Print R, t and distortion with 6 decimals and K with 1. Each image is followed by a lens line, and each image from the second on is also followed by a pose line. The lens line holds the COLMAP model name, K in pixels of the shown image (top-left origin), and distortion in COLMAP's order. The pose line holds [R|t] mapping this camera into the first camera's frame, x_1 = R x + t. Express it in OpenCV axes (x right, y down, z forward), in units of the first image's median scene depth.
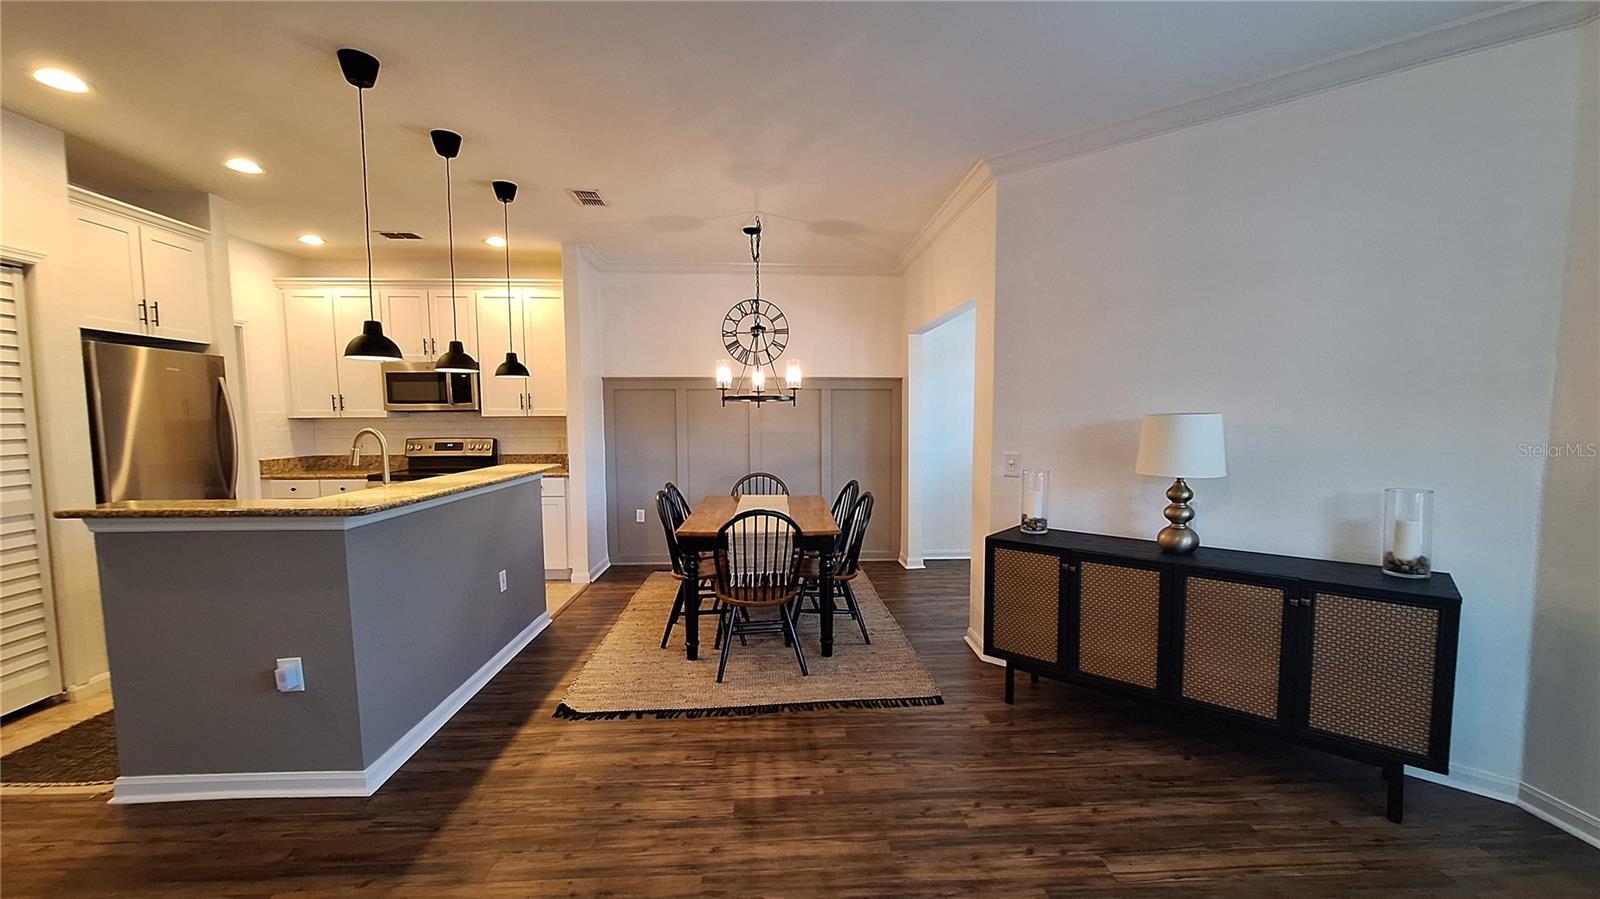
lens RADIAL K [[635.5, 0, 809.9], [0, 635.5, 467.8], [0, 0, 1]] dist [-0.001945, -0.000364]
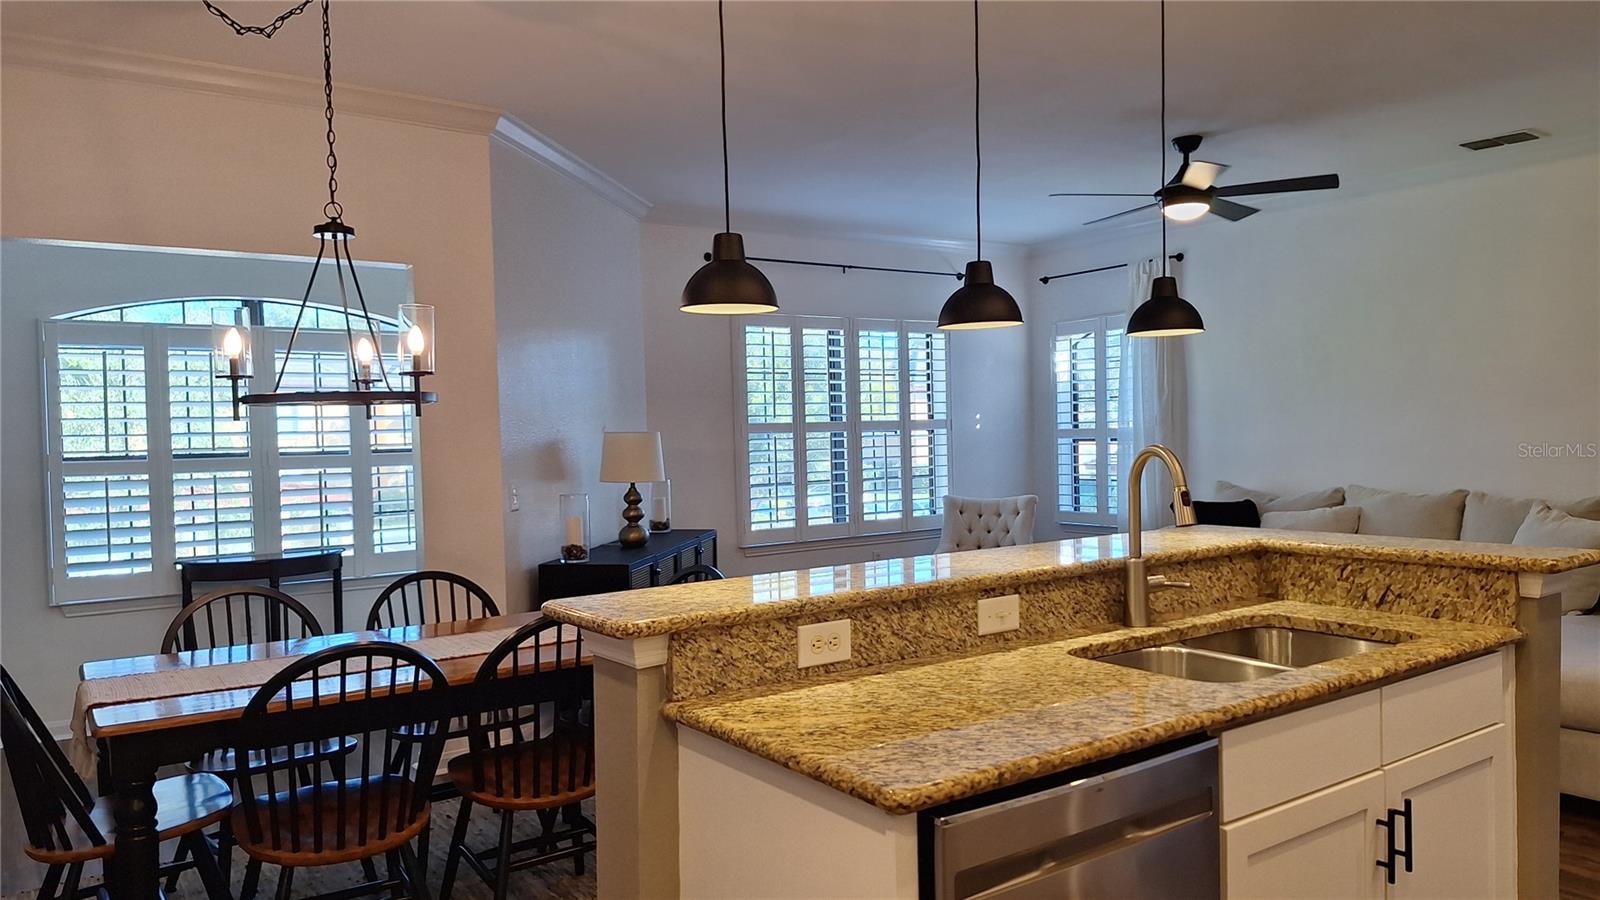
lens RADIAL K [[1112.7, 0, 792.4], [0, 1112.7, 453.1], [0, 0, 1]] dist [0.123753, -0.001869]
pose [[-0.518640, -0.002774, 0.854988, -0.900619], [0.097206, 0.993320, 0.062188, -0.094567], [-0.849449, 0.115363, -0.514906, 1.187337]]
